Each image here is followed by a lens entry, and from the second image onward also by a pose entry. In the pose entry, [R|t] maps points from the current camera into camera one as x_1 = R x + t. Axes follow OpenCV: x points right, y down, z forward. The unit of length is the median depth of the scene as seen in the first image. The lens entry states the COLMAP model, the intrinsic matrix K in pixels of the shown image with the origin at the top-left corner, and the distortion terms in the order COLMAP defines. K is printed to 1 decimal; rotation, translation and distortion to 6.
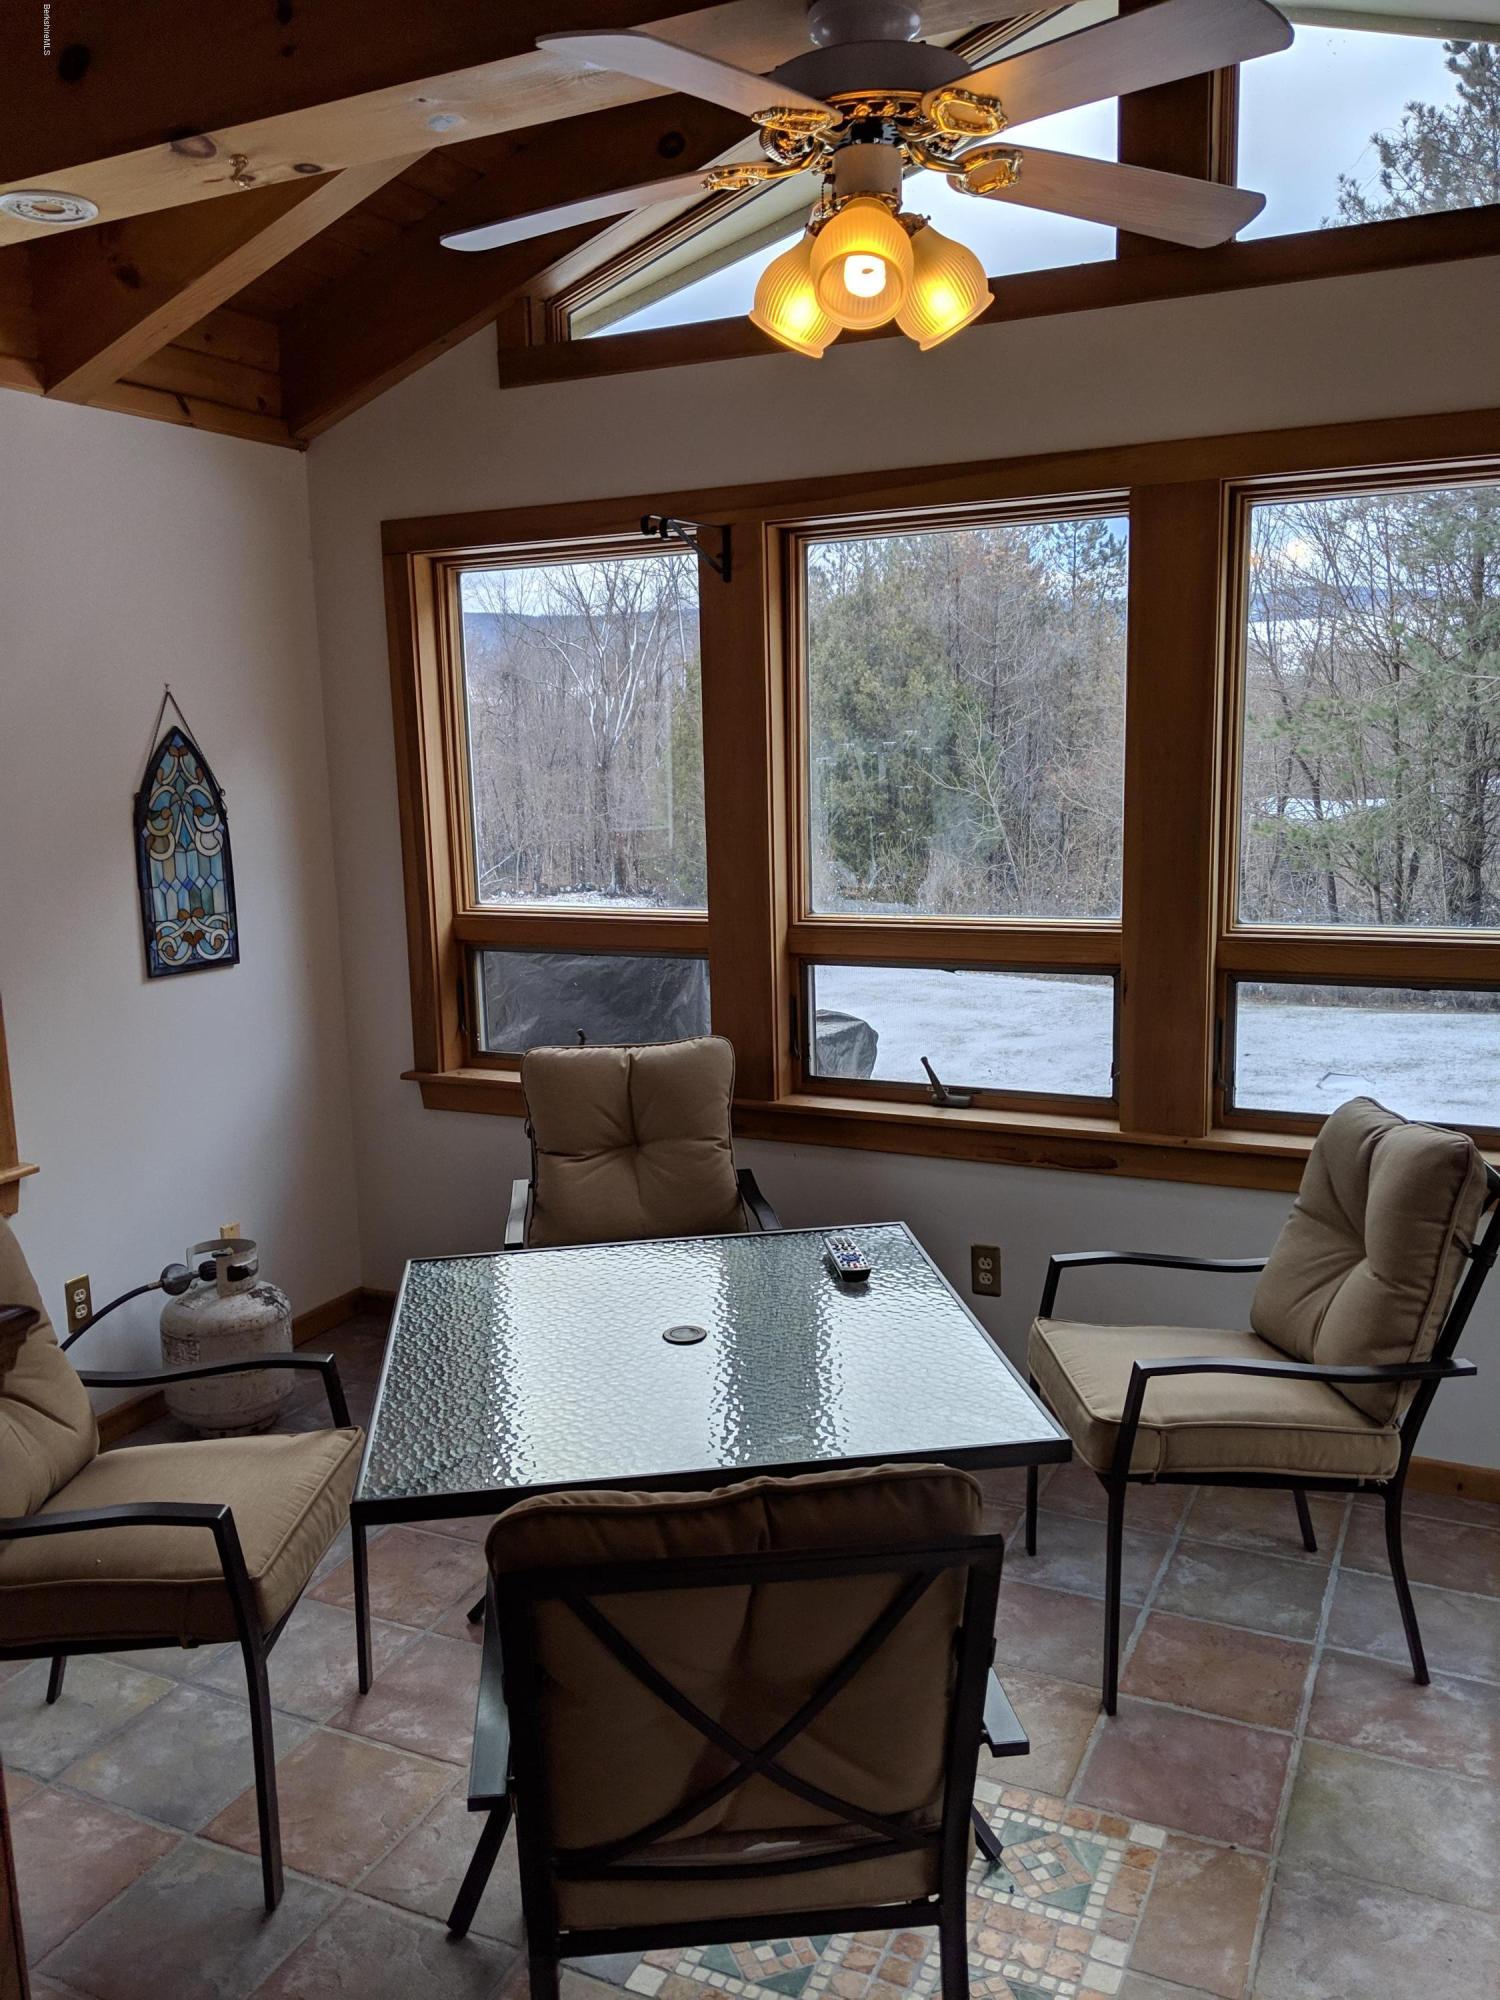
lens RADIAL K [[1580.4, 0, 750.0], [0, 1580.4, 1000.0], [0, 0, 1]] dist [0.105254, -0.186505]
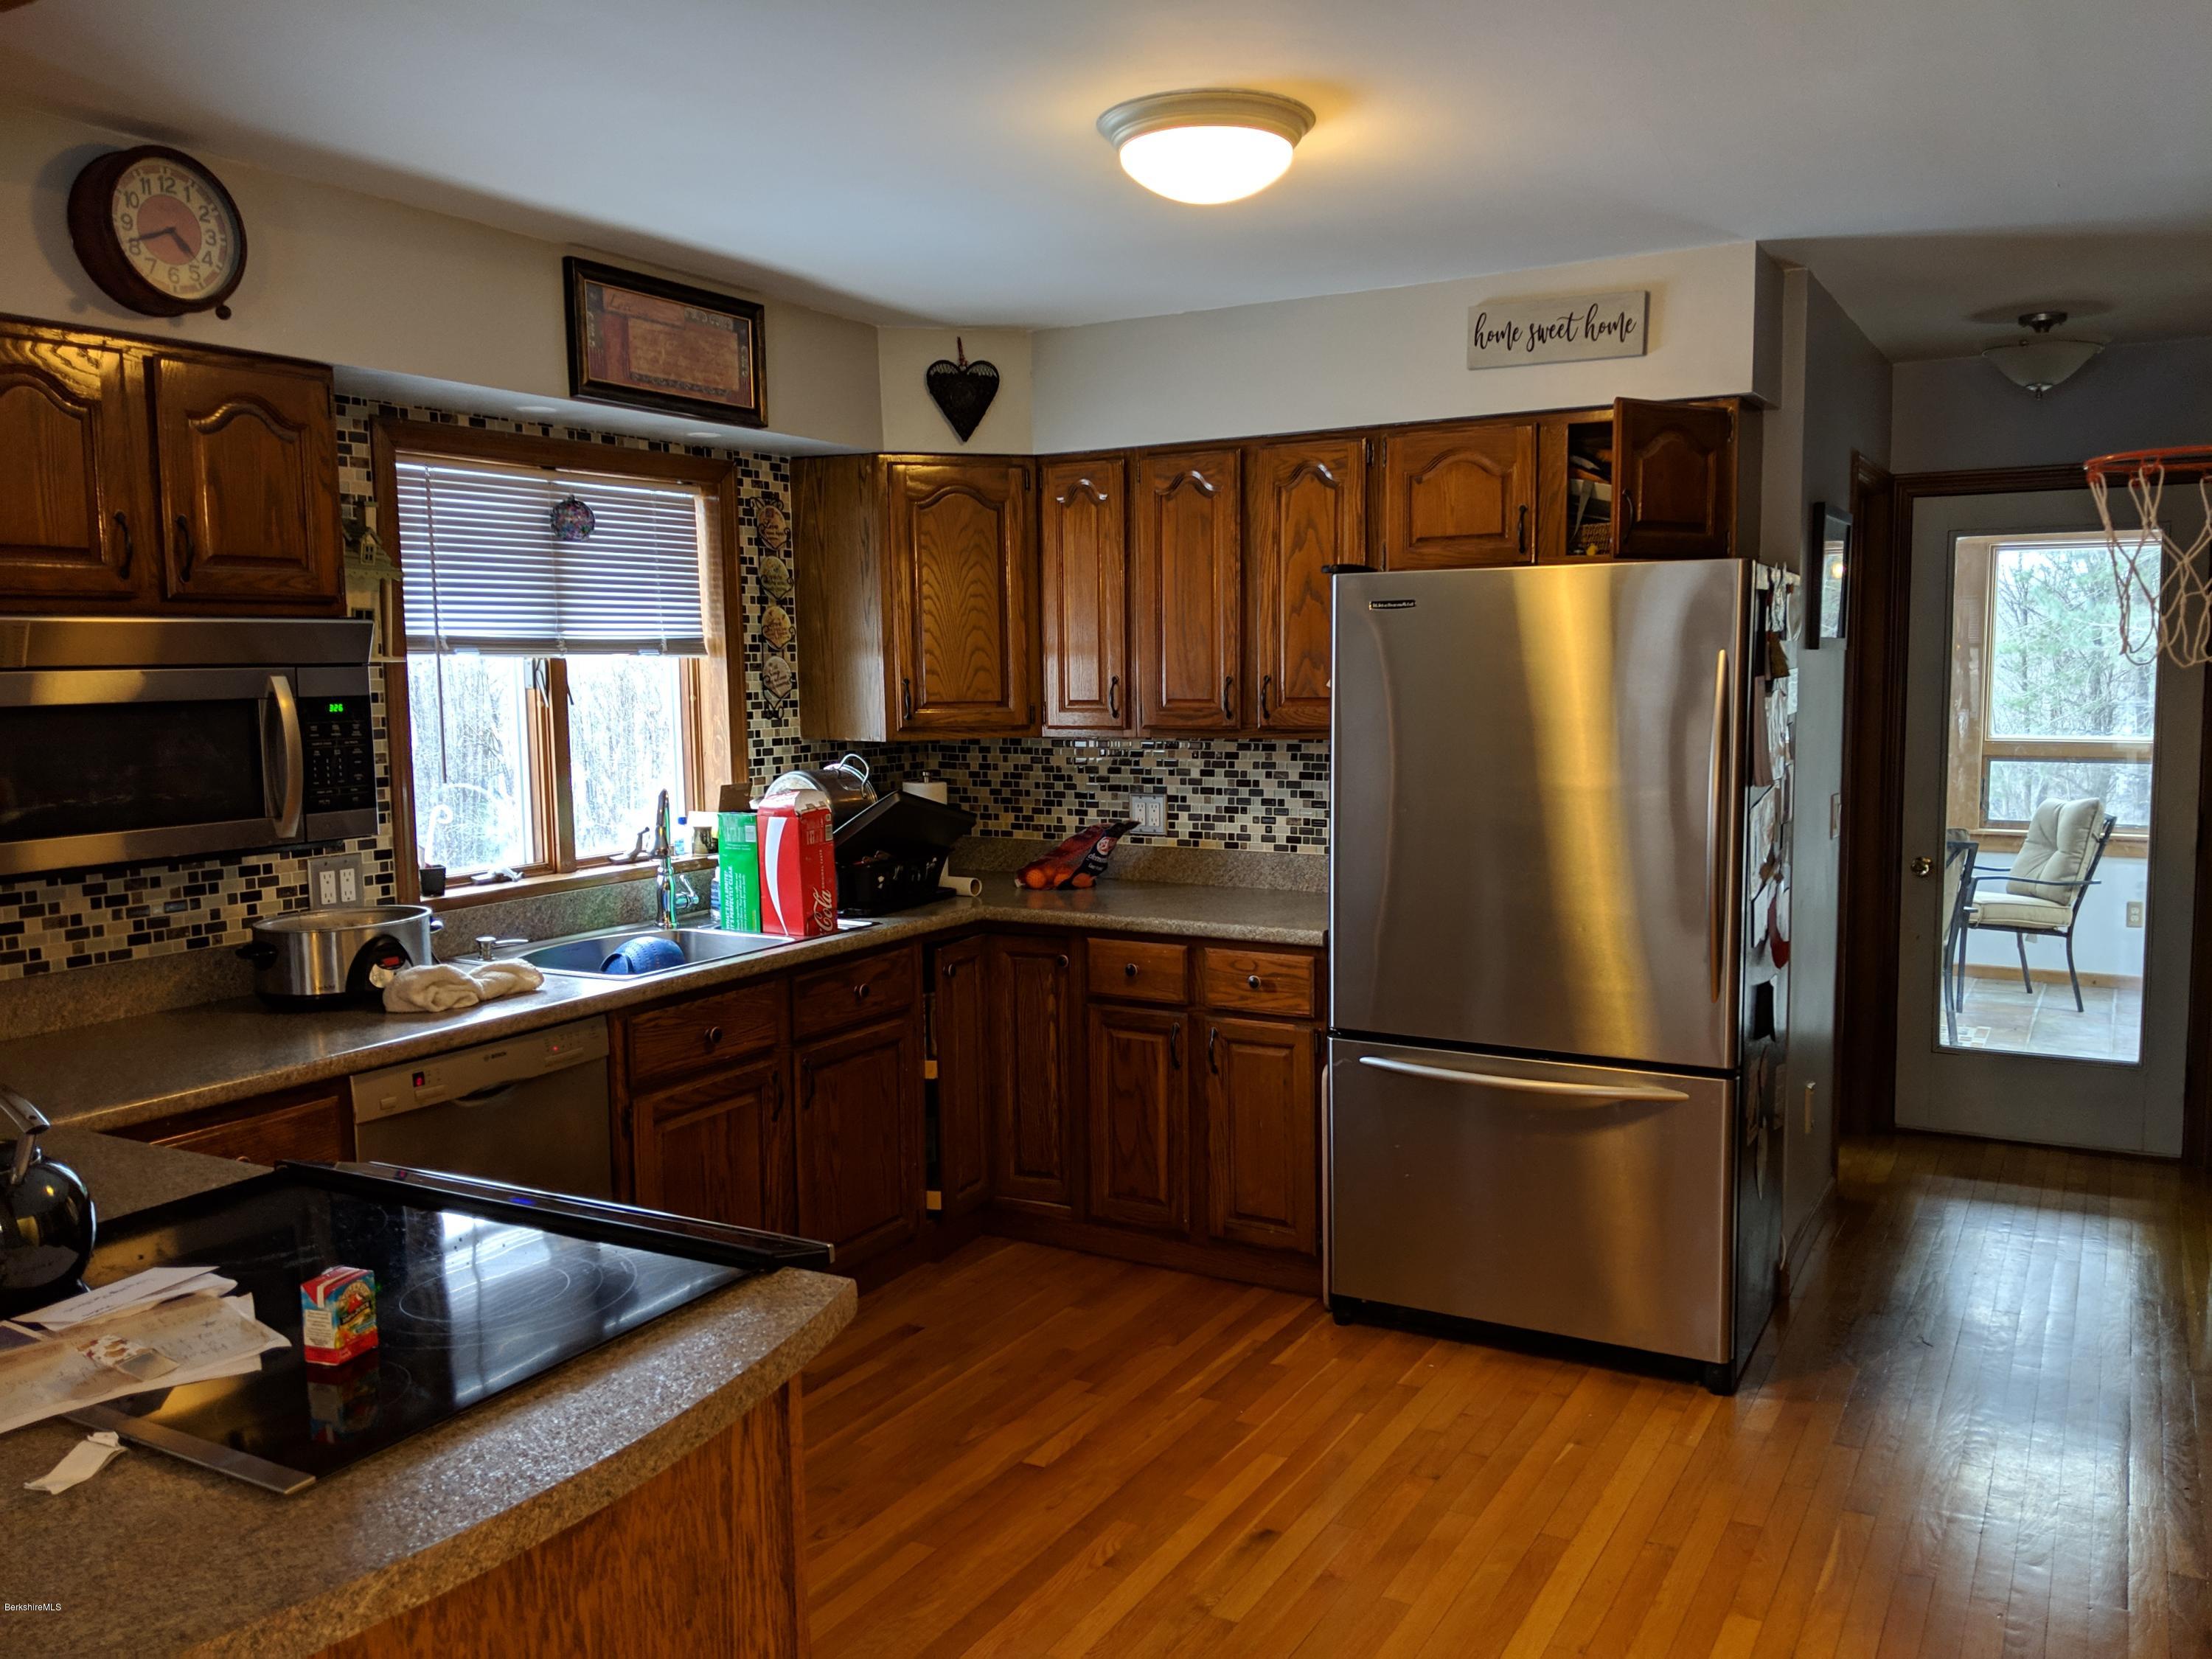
lens RADIAL K [[1747.9, 0, 1111.5], [0, 1747.9, 851.2], [0, 0, 1]] dist [0.105254, -0.186505]
pose [[0.996007, 0.030195, -0.084008, -0.691854], [-0.035242, 0.997621, -0.059247, 0.299114], [0.082019, 0.061971, 0.994702, -1.525296]]
